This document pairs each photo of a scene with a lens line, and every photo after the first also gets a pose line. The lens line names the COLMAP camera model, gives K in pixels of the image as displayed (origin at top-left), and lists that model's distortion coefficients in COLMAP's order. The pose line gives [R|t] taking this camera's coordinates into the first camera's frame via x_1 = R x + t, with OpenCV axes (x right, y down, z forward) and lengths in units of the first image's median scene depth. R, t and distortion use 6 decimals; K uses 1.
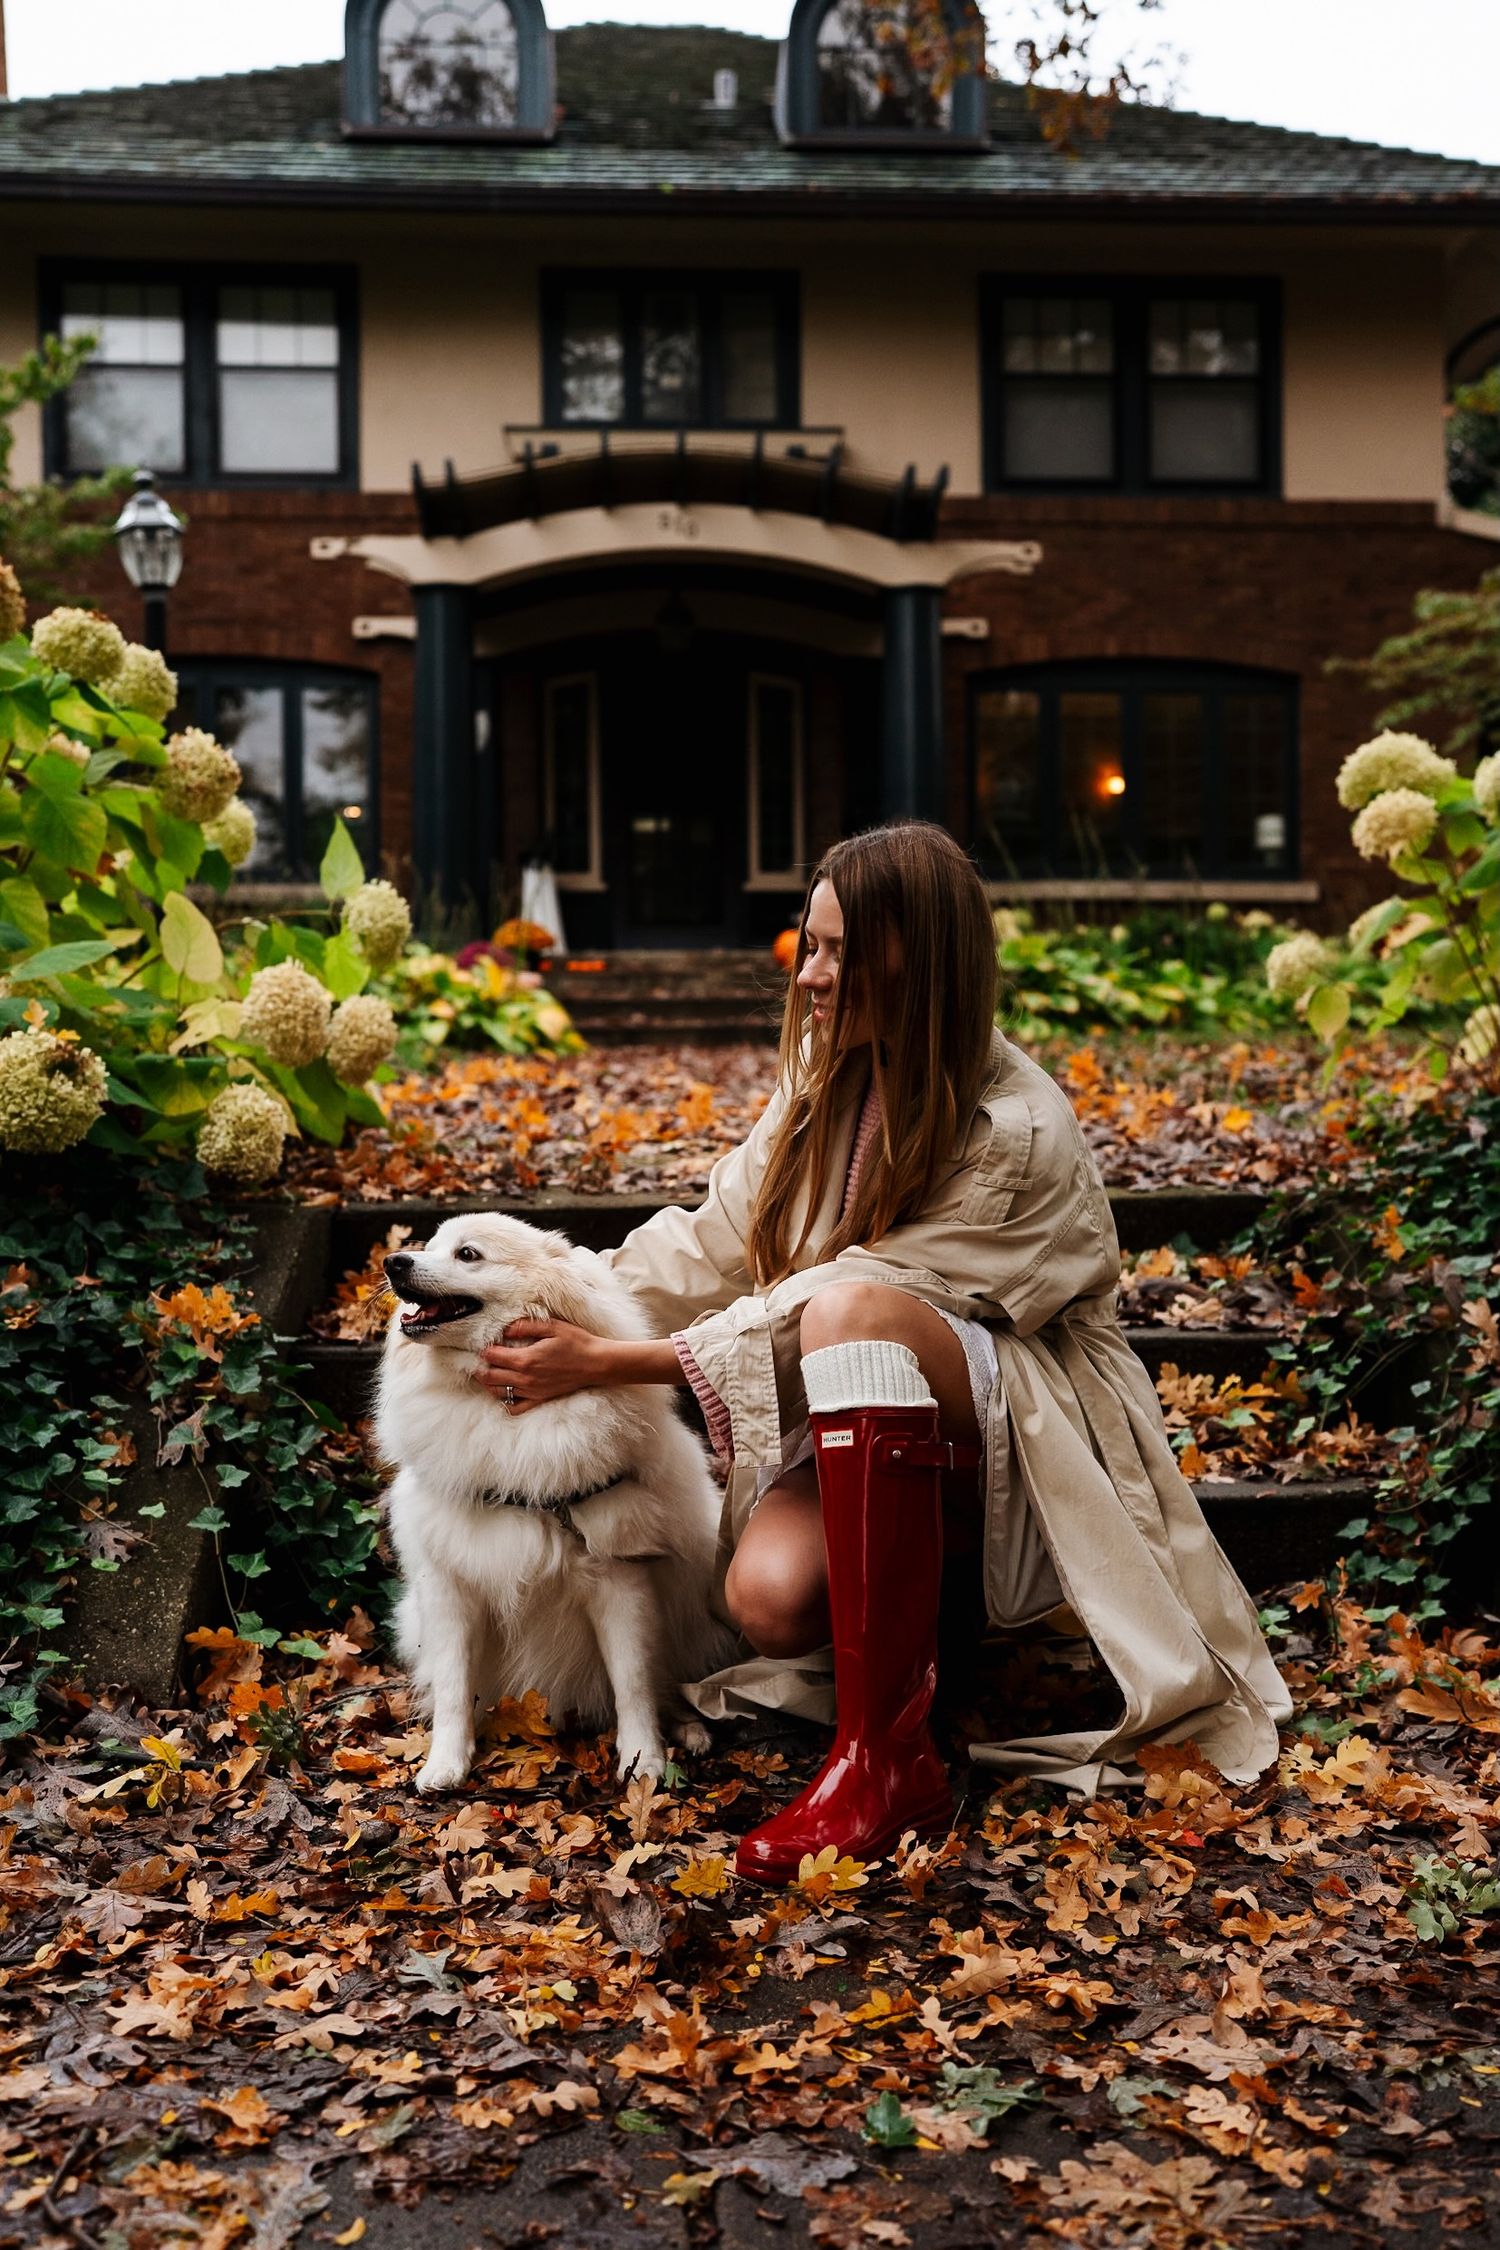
lens RADIAL K [[2240.6, 0, 786.2], [0, 2240.6, 1168.7], [0, 0, 1]] dist [-0.039148, 0.138477]
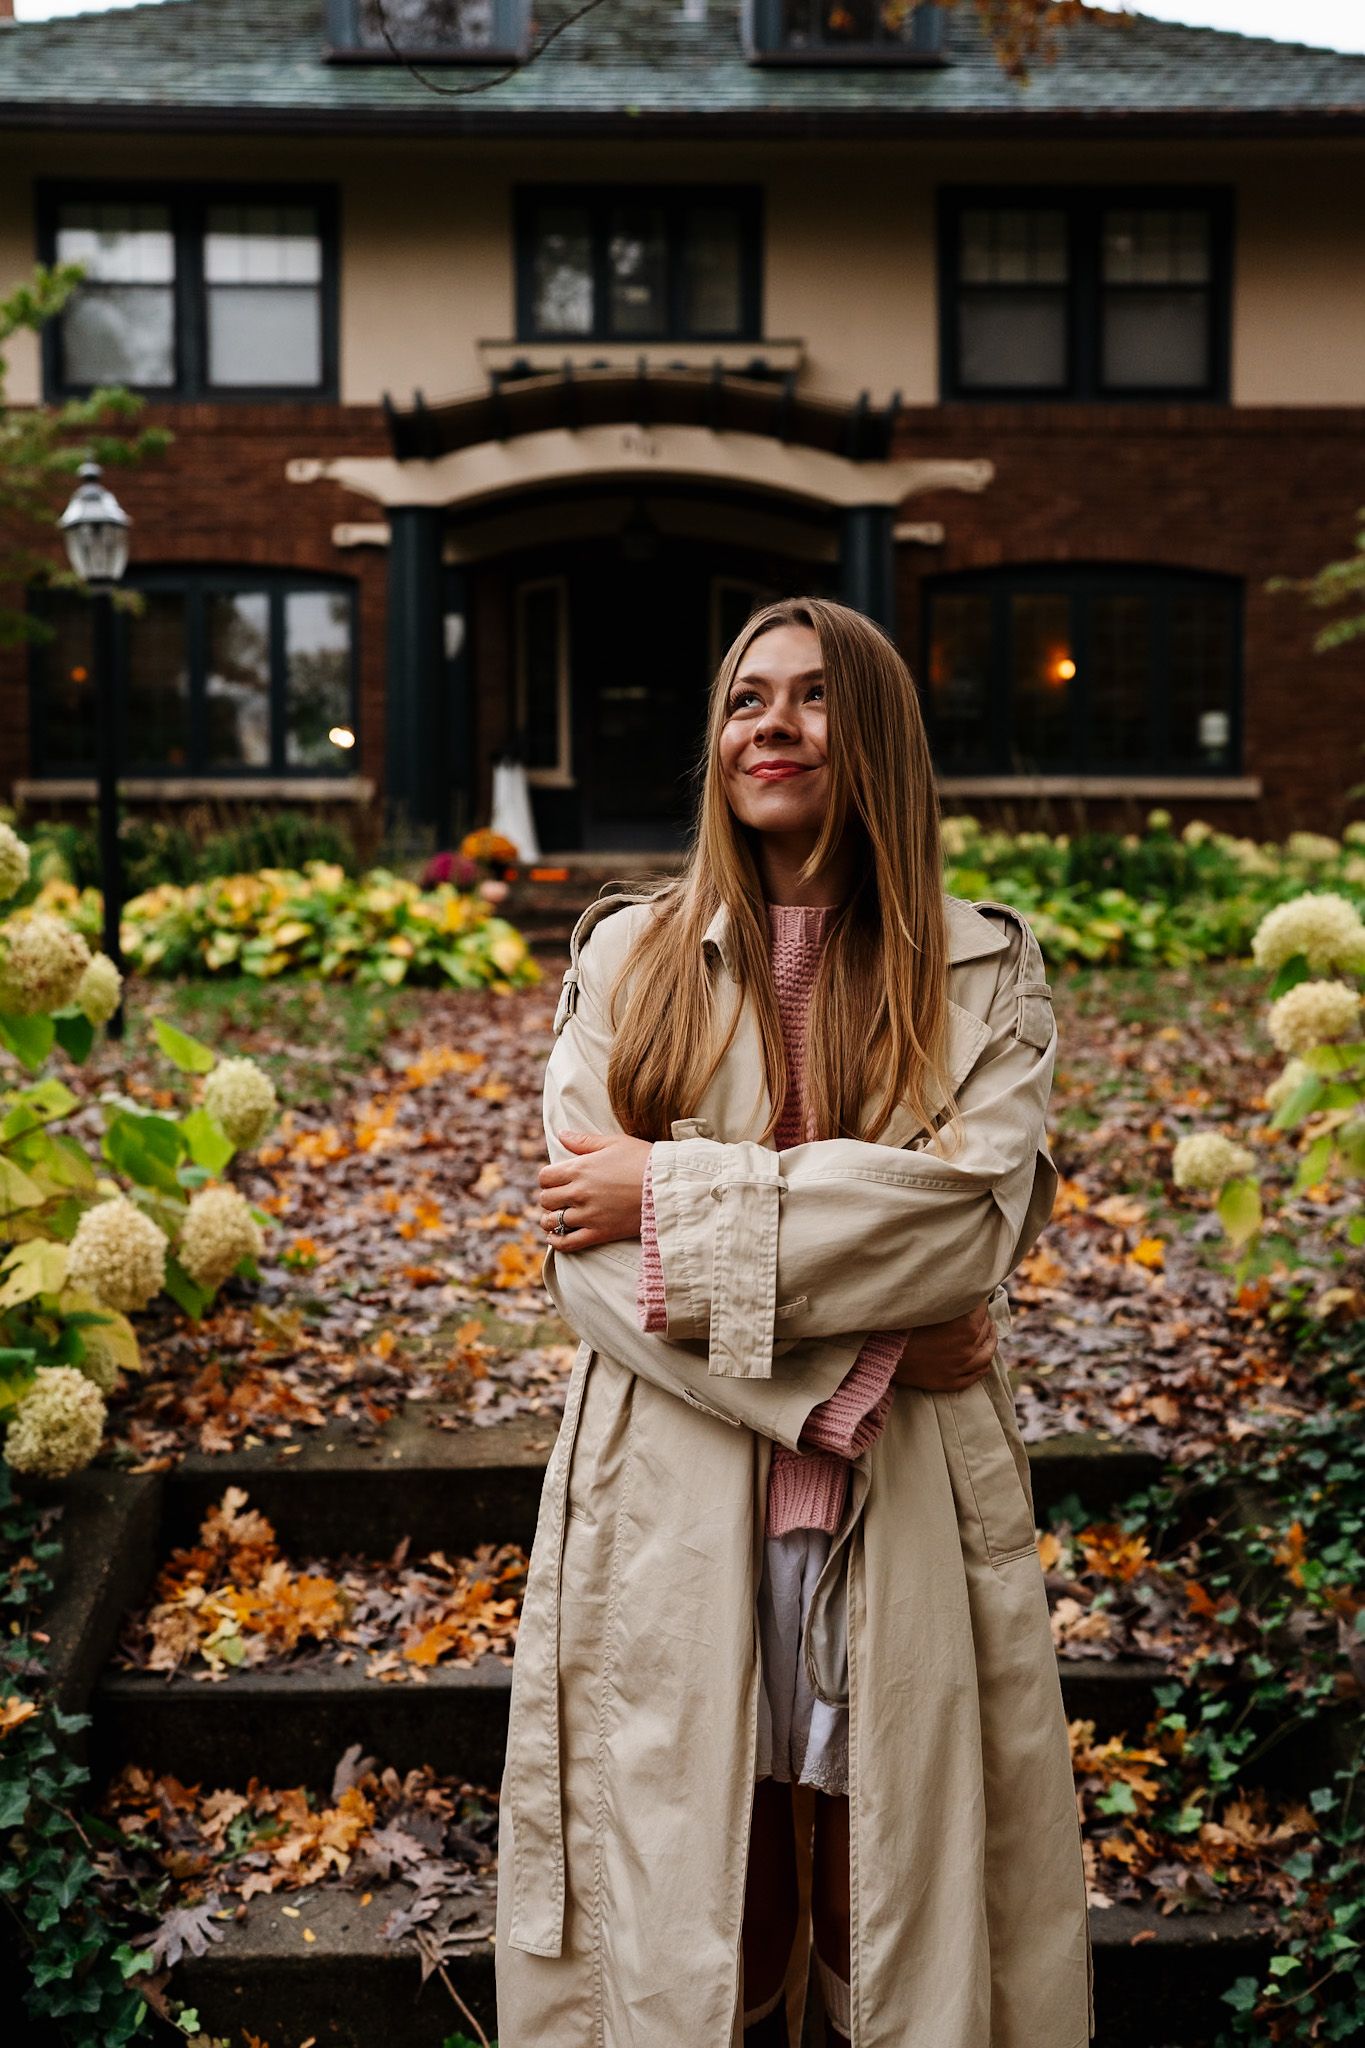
lens RADIAL K [[2066.2, 0, 692.8], [0, 2066.2, 1028.8], [0, 0, 1]] dist [-0.043297, 0.154482]
pose [[0.999286, 0.006613, -0.037202, 0.055778], [-0.005292, 0.999355, 0.035517, -0.218850], [0.037413, -0.035294, 0.998676, 0.159395]]
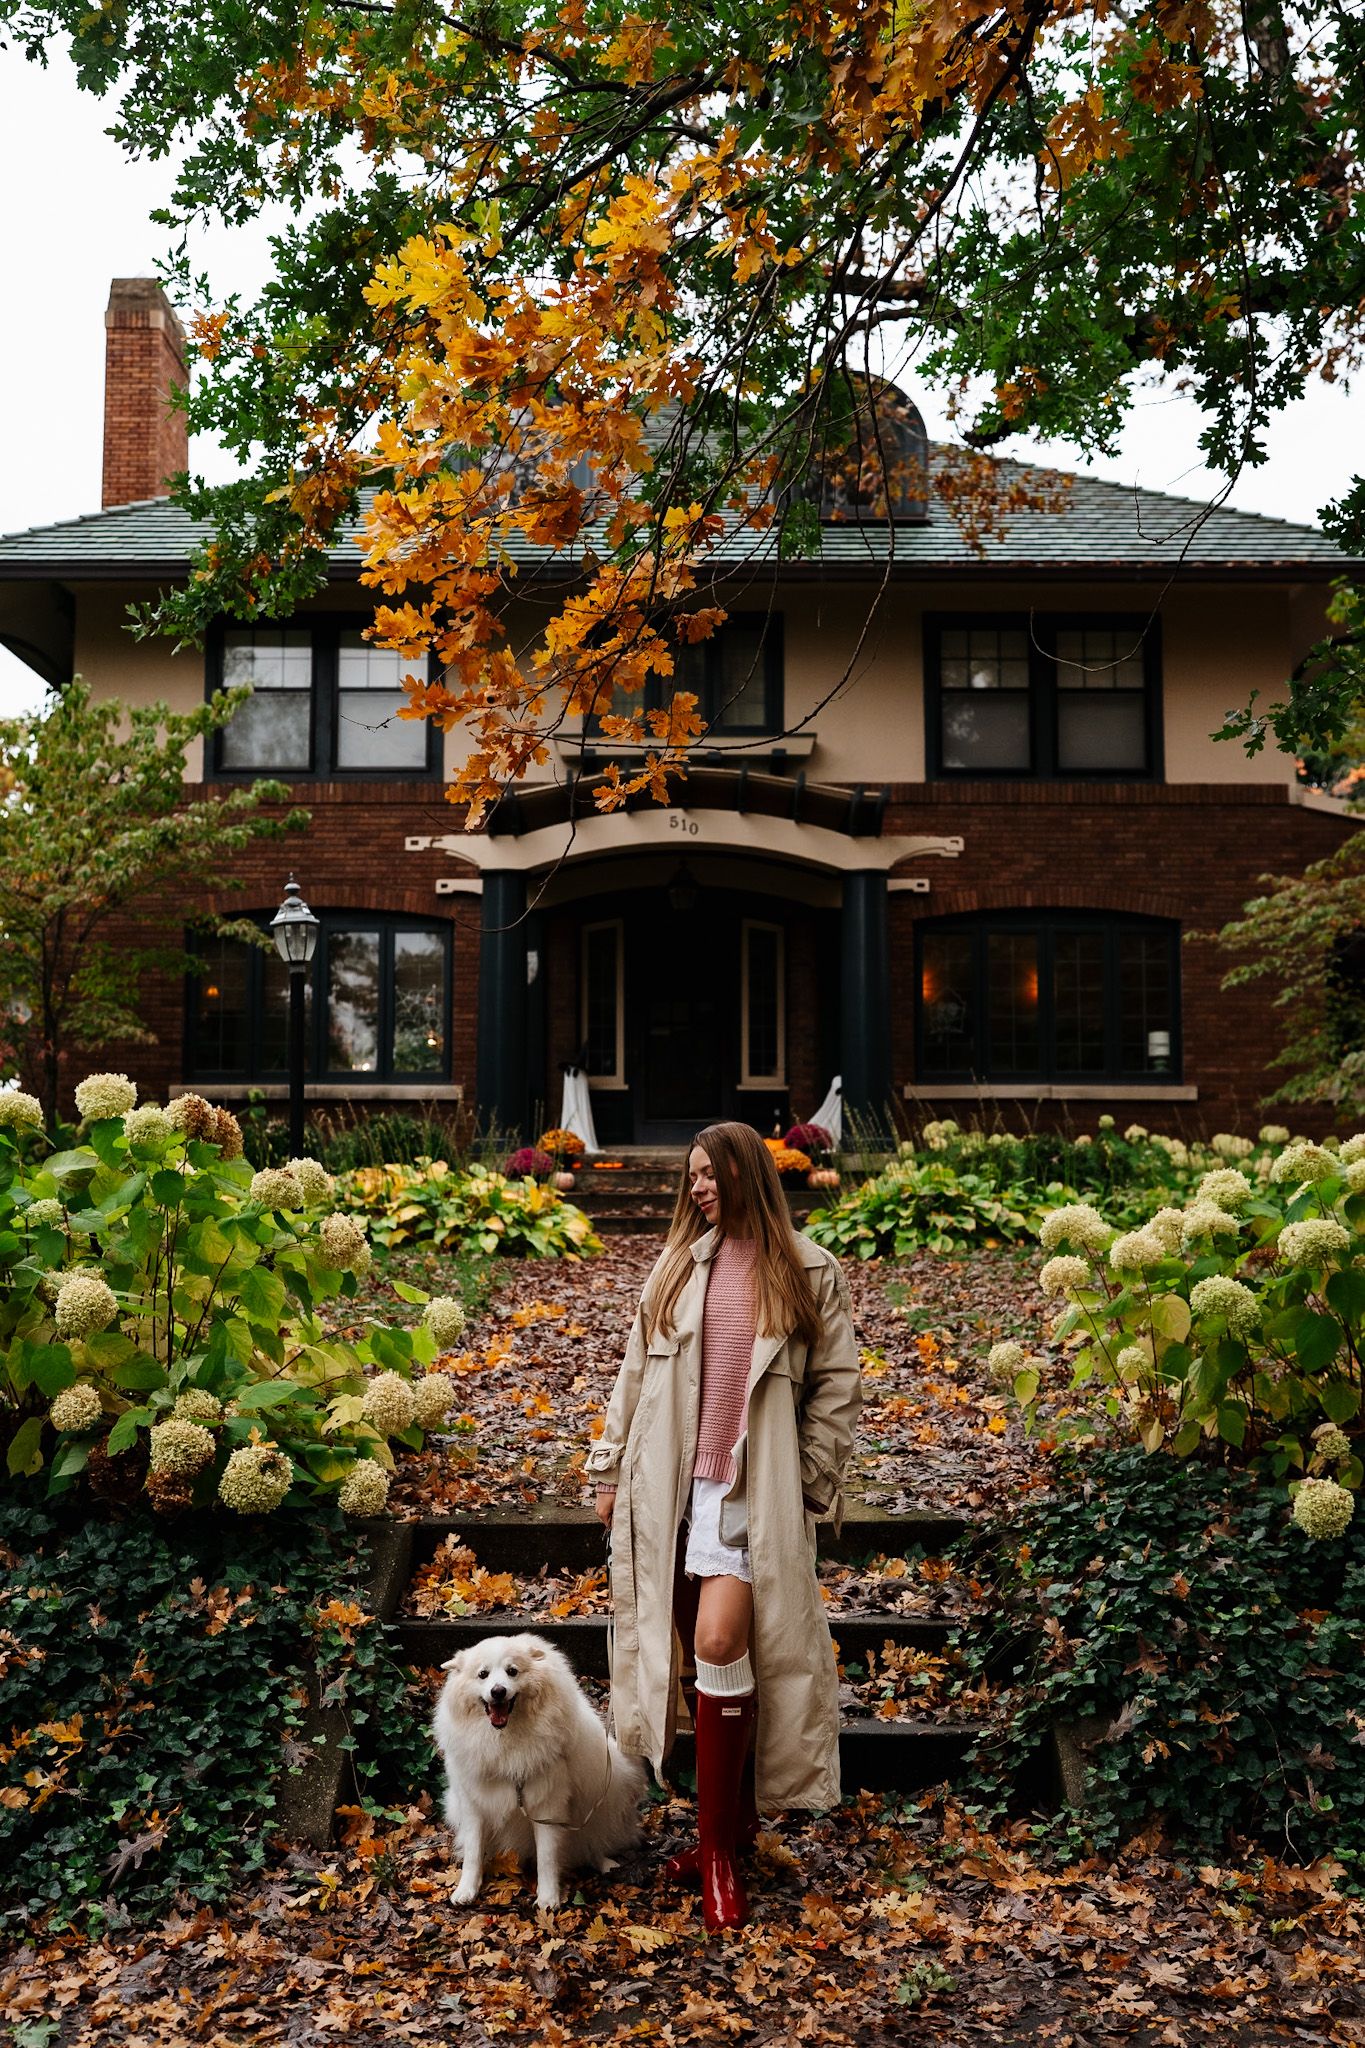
lens RADIAL K [[1990.8, 0, 682.5], [0, 1990.8, 1024.0], [0, 0, 1]] dist [-0.044168, 0.152699]
pose [[0.997948, 0.003551, -0.063932, 0.106809], [-0.010023, 0.994816, -0.101198, -0.229478], [0.063241, 0.101631, 0.992810, -0.584124]]
